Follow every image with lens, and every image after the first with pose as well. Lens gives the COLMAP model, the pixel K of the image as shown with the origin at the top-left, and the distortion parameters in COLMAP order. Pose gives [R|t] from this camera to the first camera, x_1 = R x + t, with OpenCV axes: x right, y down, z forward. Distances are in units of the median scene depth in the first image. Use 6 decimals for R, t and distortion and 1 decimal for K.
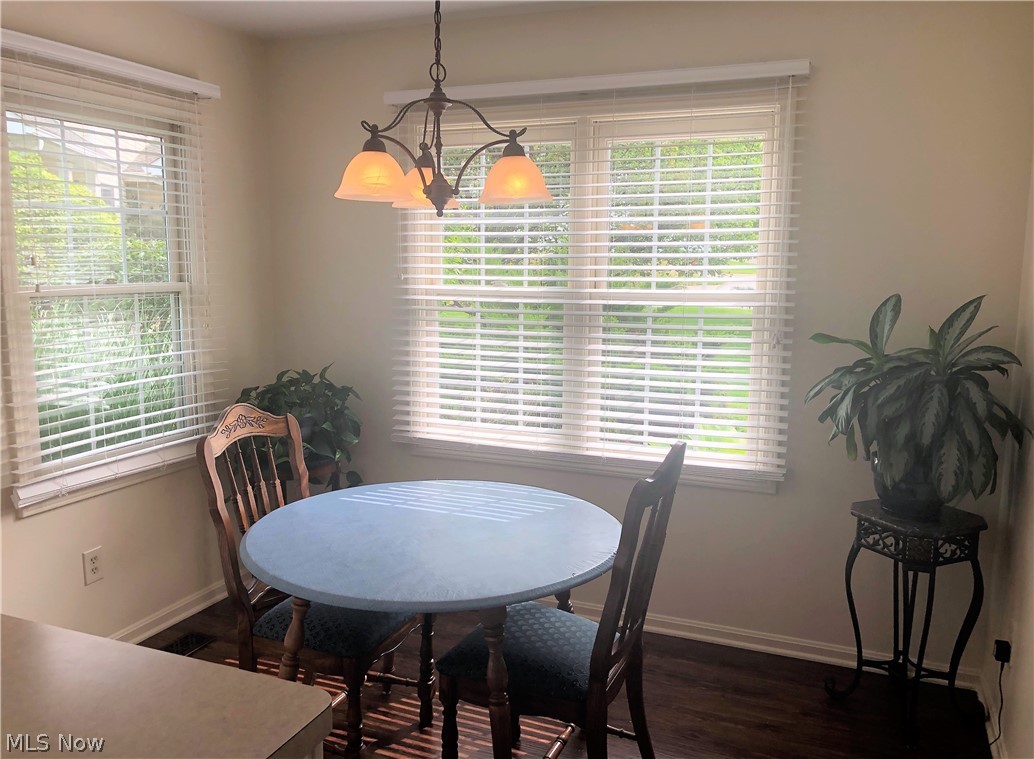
lens RADIAL K [[844.2, 0, 514.8], [0, 844.2, 385.5], [0, 0, 1]] dist [-0.001187, 0.060687]
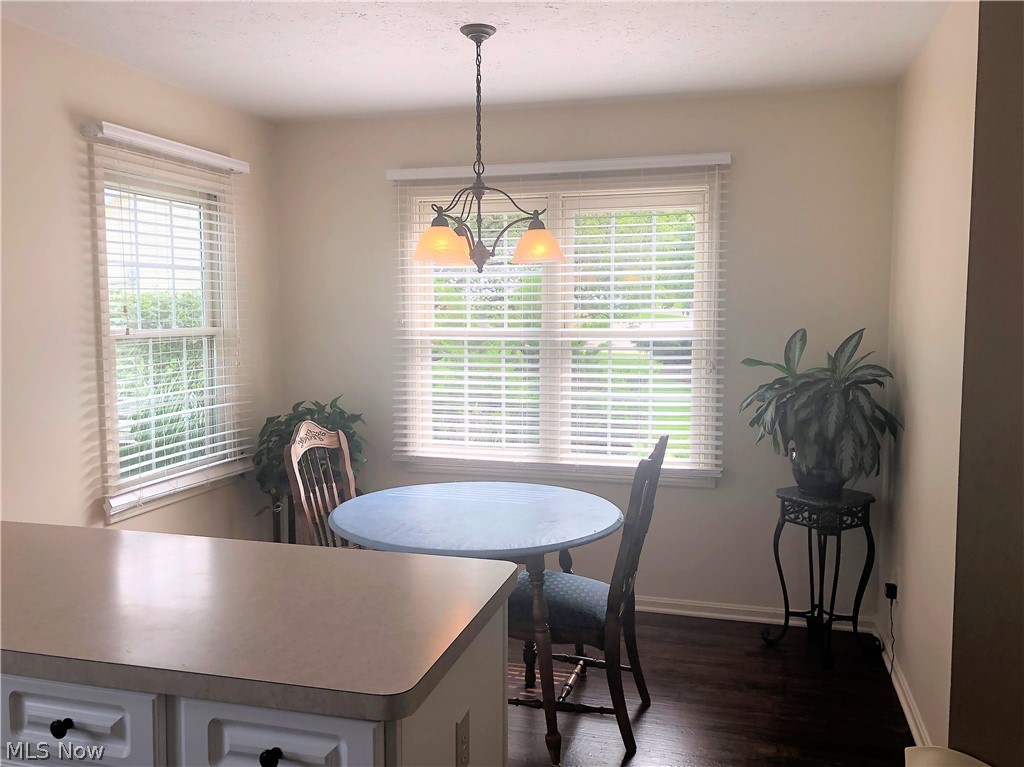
lens RADIAL K [[838.1, 0, 512.0], [0, 838.1, 383.5], [0, 0, 1]] dist [0.049926, -0.008563]
pose [[0.992546, -0.018910, 0.120397, -0.153418], [0.025985, 0.998009, -0.057463, 0.040165], [-0.119071, 0.060164, 0.991061, -0.239043]]
